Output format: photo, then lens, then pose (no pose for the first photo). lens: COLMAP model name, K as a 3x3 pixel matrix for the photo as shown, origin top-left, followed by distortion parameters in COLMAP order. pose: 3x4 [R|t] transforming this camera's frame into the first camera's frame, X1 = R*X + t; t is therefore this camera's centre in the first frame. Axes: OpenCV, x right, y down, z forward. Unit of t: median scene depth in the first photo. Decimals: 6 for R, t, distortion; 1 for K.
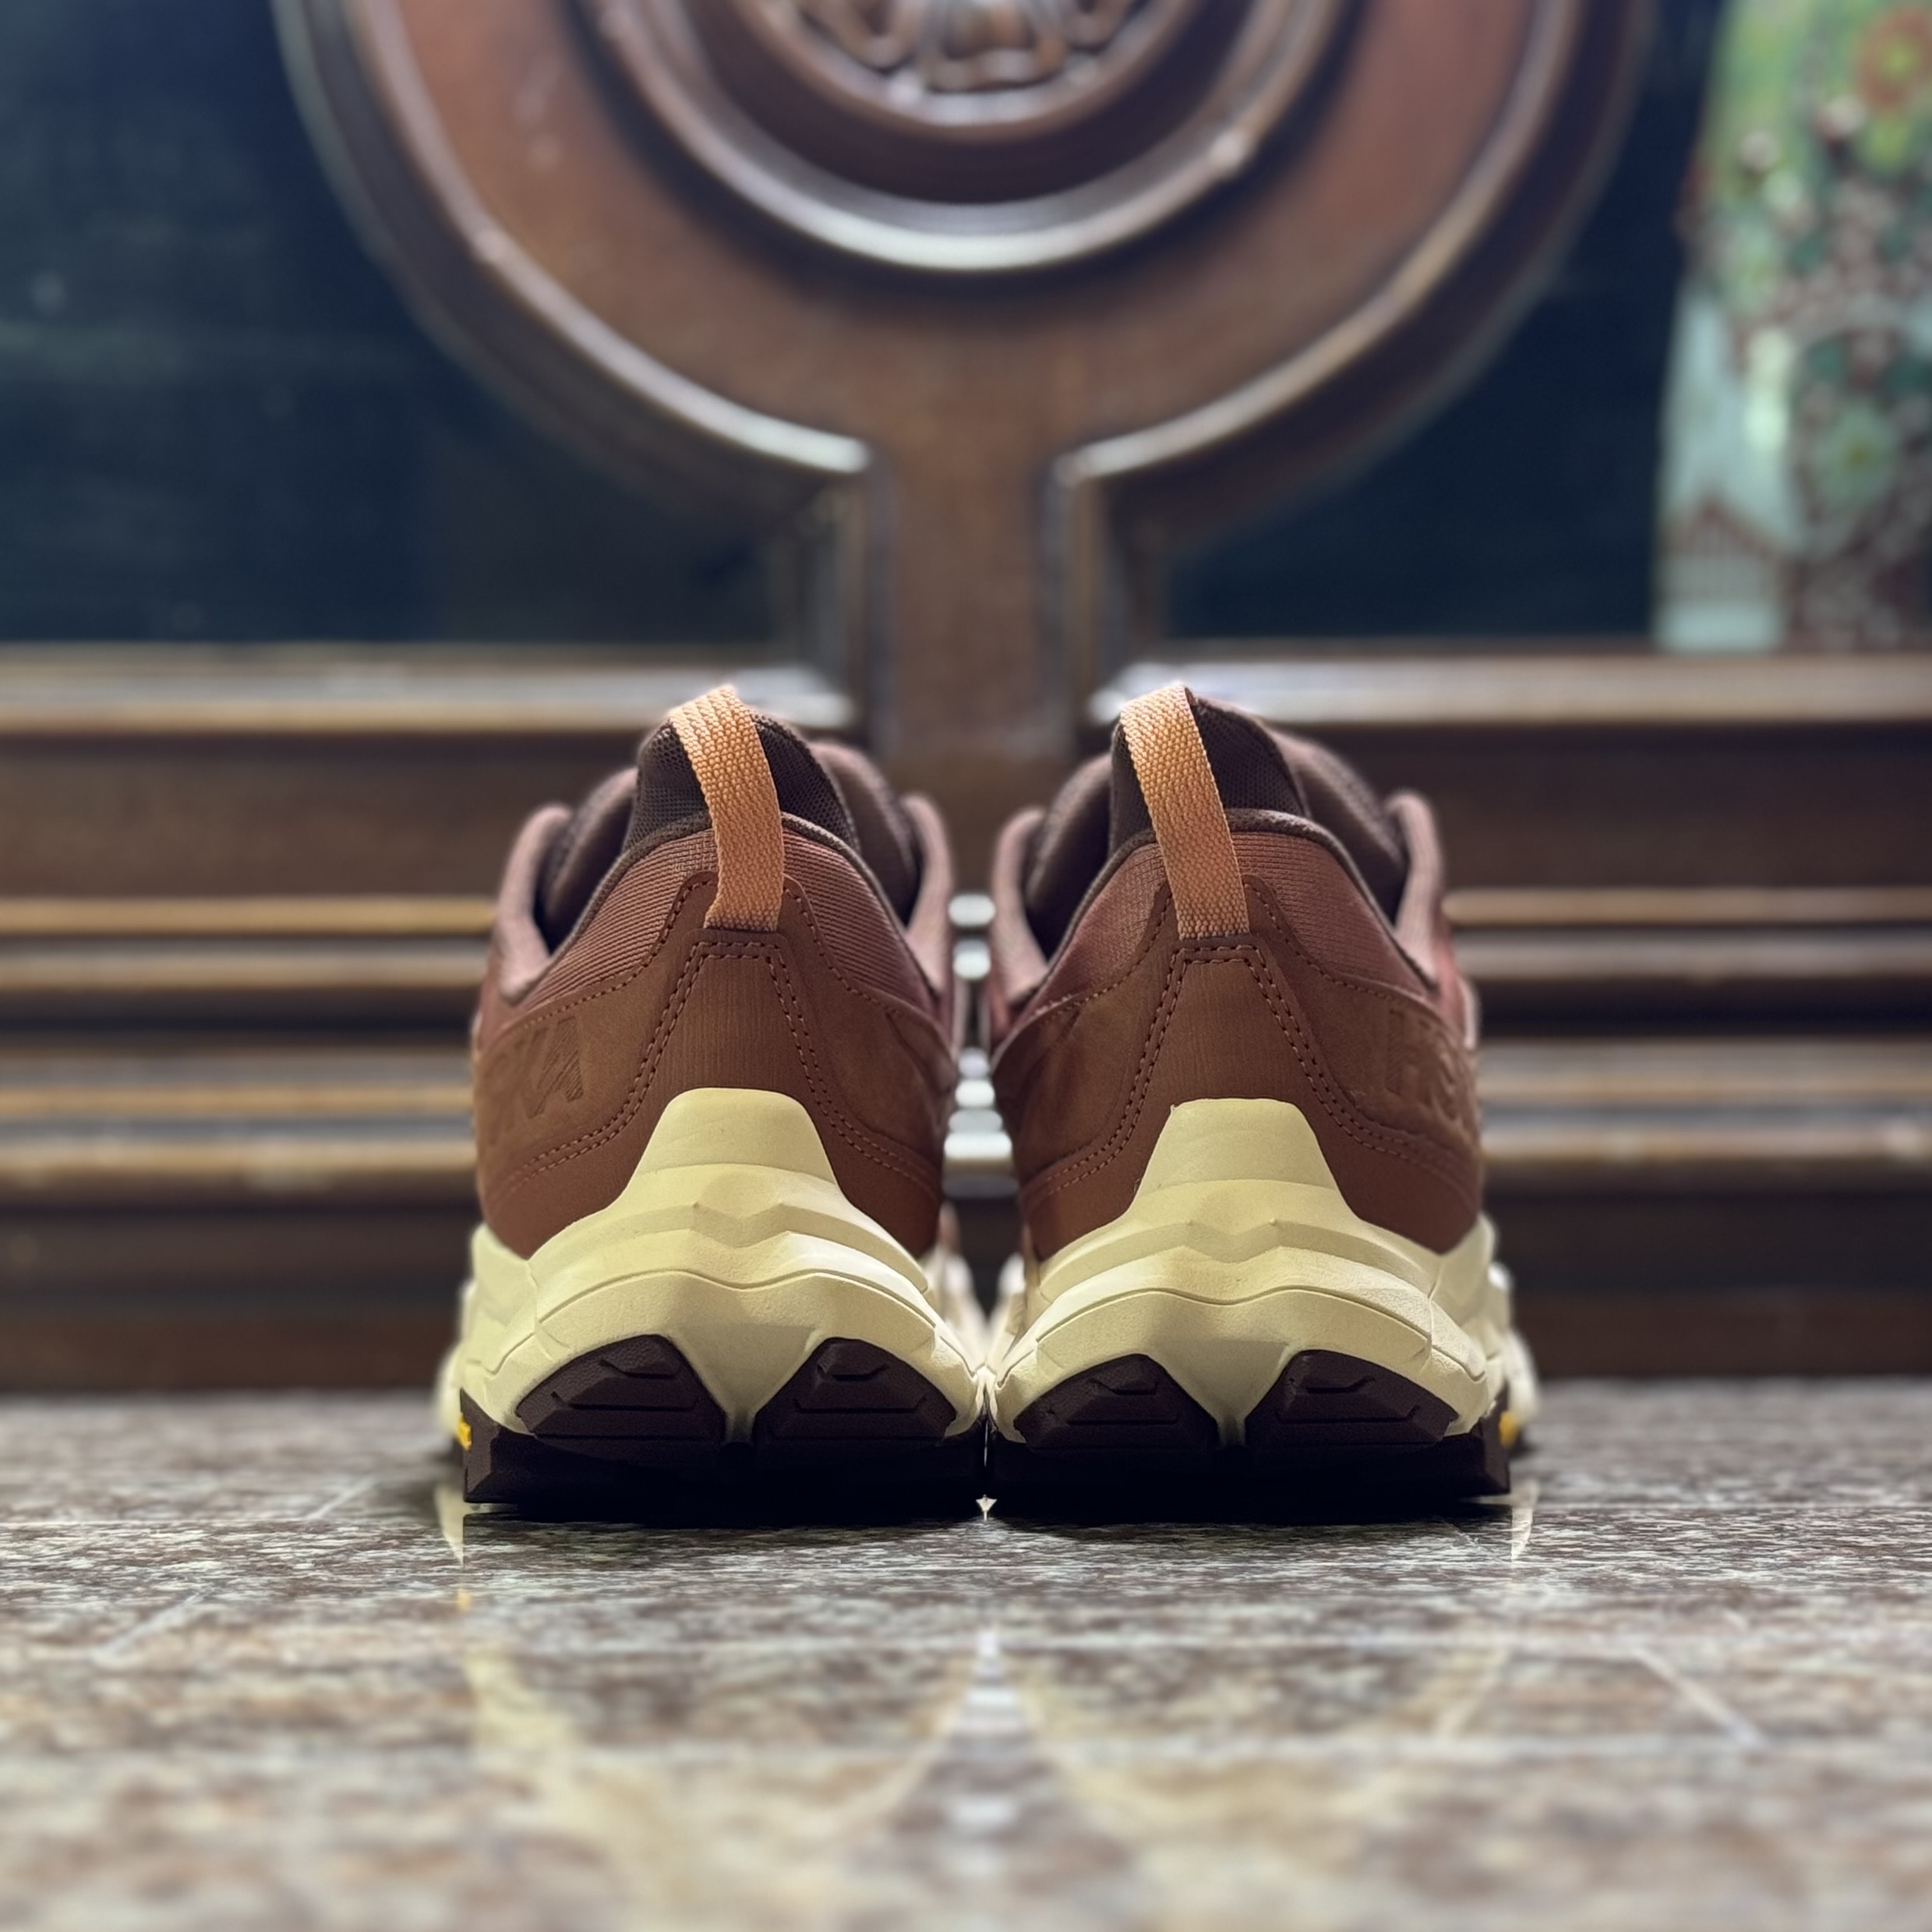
lens RADIAL K [[3701.3, 0, 1010.8], [0, 3701.3, 1037.8], [0, 0, 1]] dist [0.114841, 0.000000]
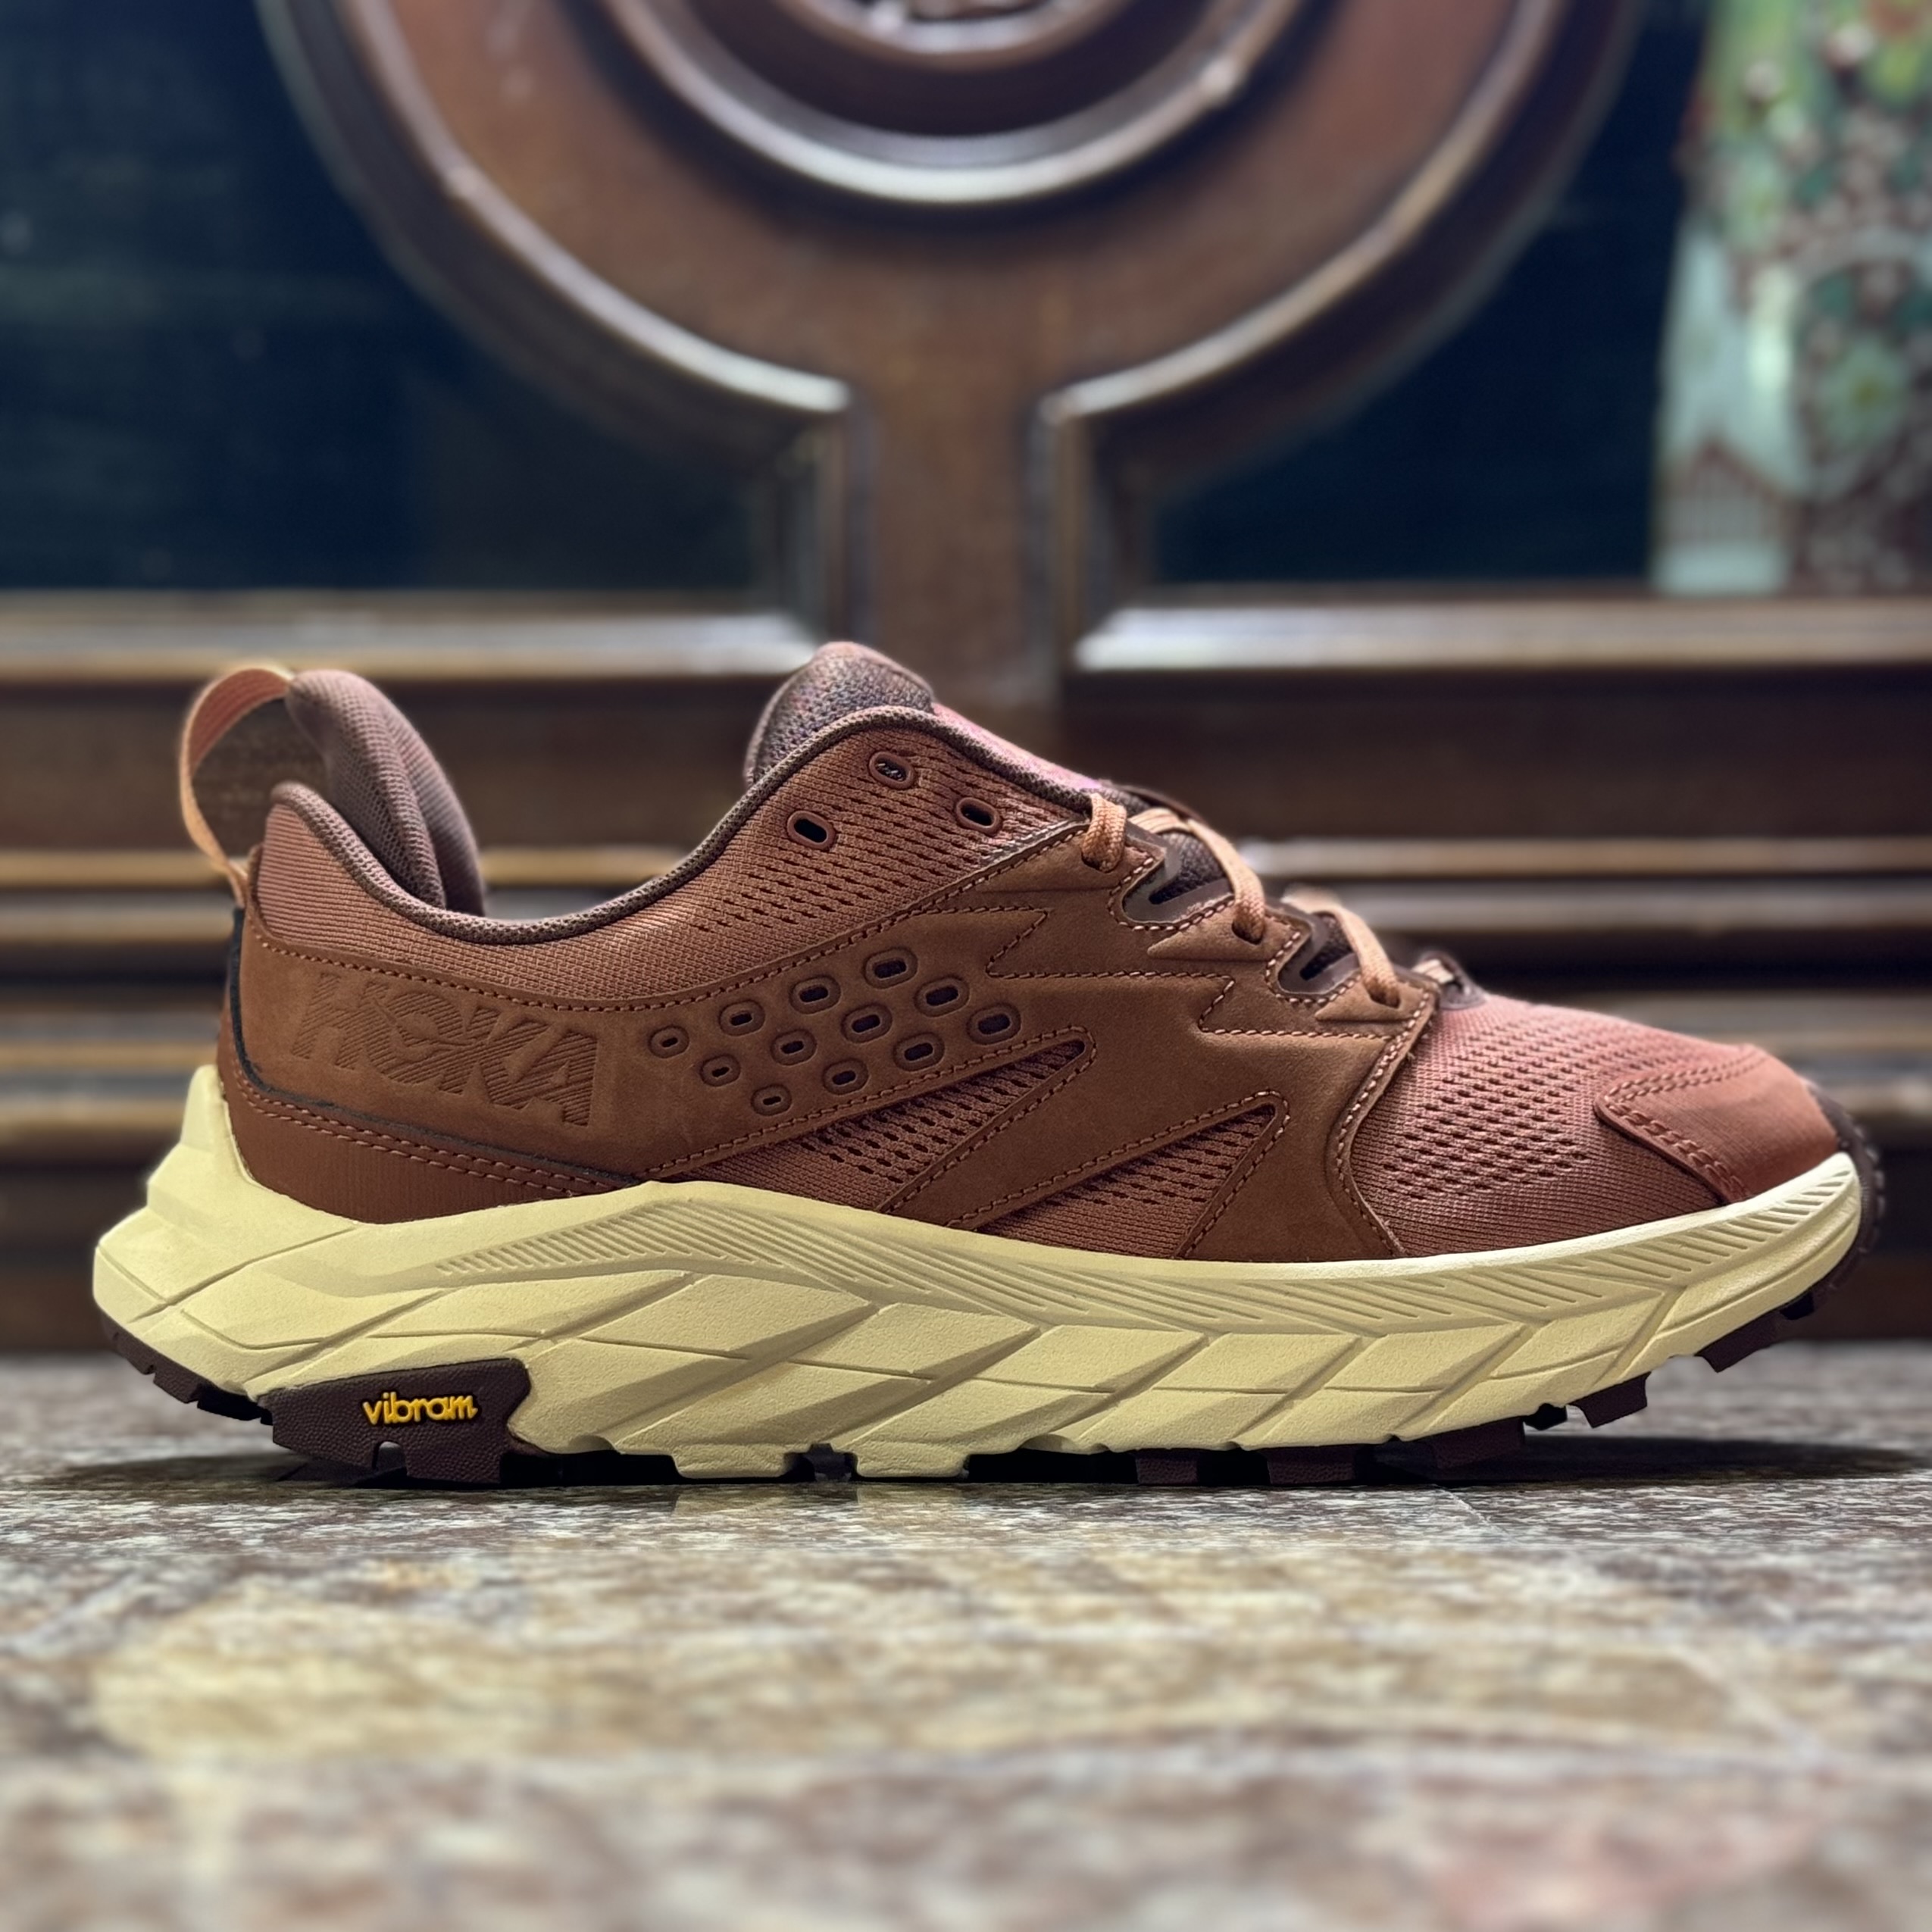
lens RADIAL K [[3496.6, 0, 913.7], [0, 3496.6, 1047.4], [0, 0, 1]] dist [0.117841, 0.000000]
pose [[0.999758, 0.000082, -0.022006, -0.001329], [0.000202, 0.999917, 0.012875, 0.003959], [0.022005, -0.012877, 0.999675, 0.106766]]
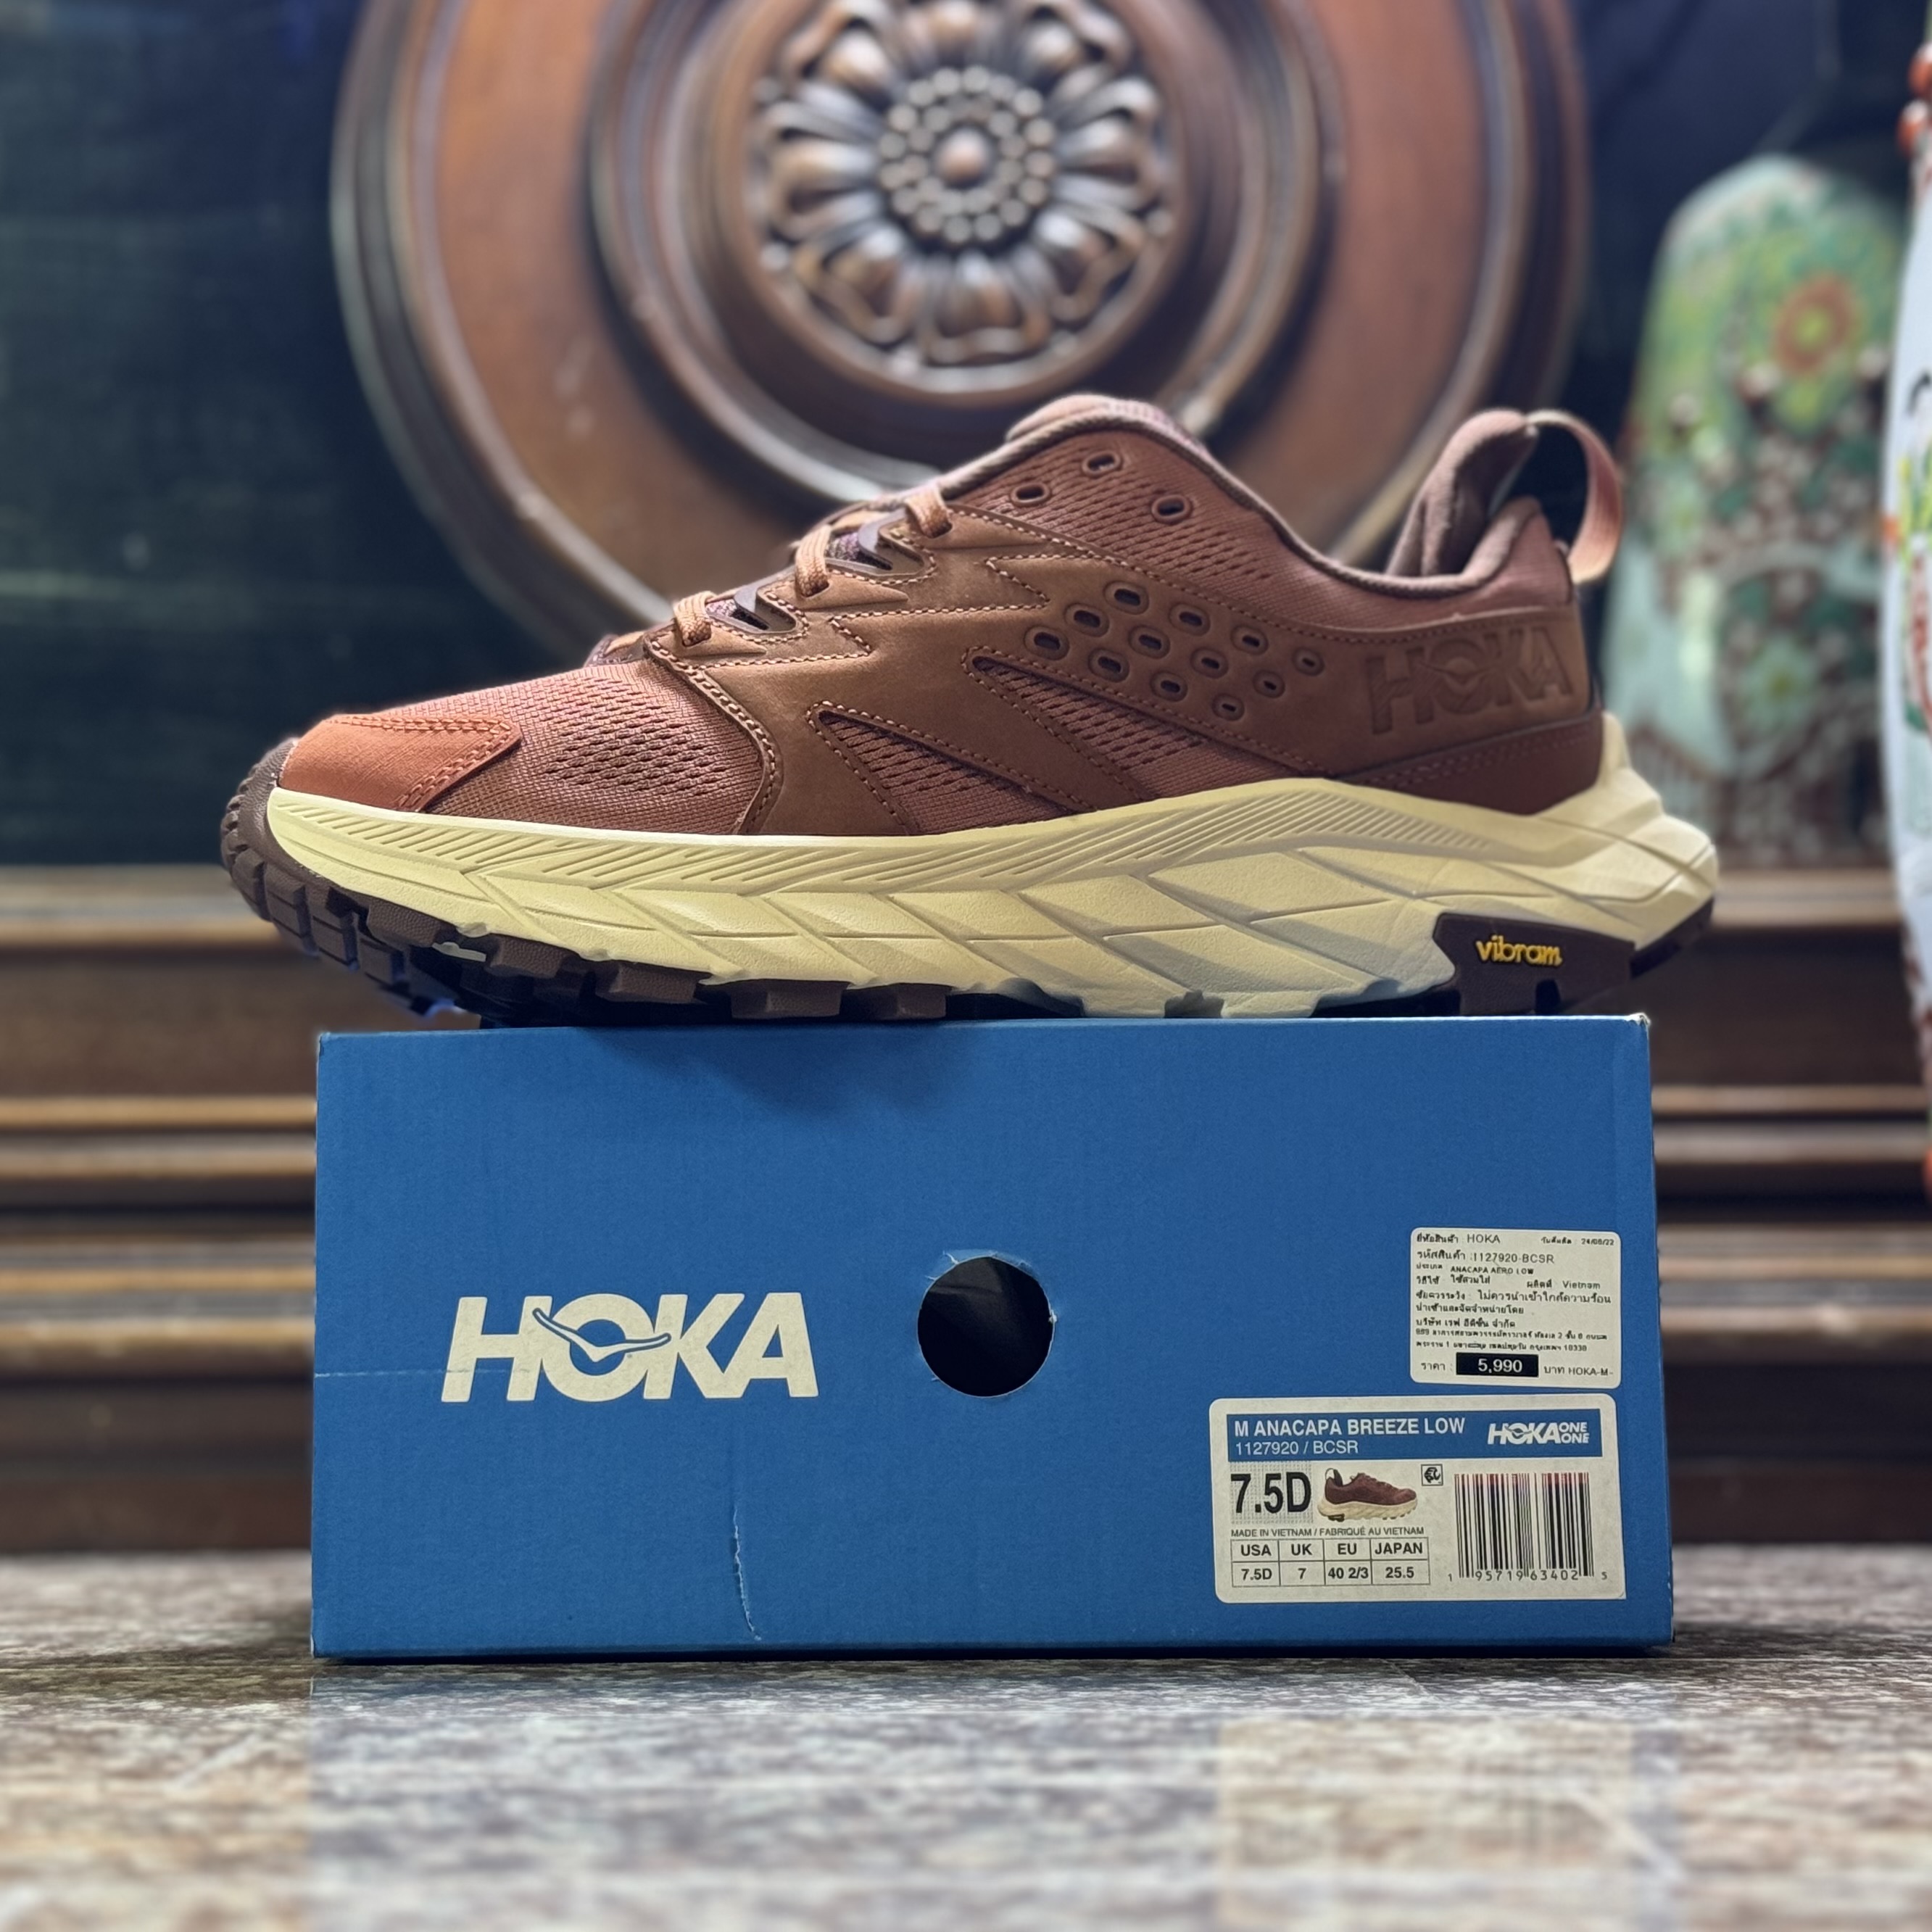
lens RADIAL K [[3496.6, 0, 898.6], [0, 3496.6, 998.8], [0, 0, 1]] dist [0.117841, 0.000000]
pose [[0.999474, -0.002182, -0.032368, 0.004507], [0.000201, 0.998134, -0.061066, -0.003174], [0.032441, 0.061028, 0.997609, -0.041222]]
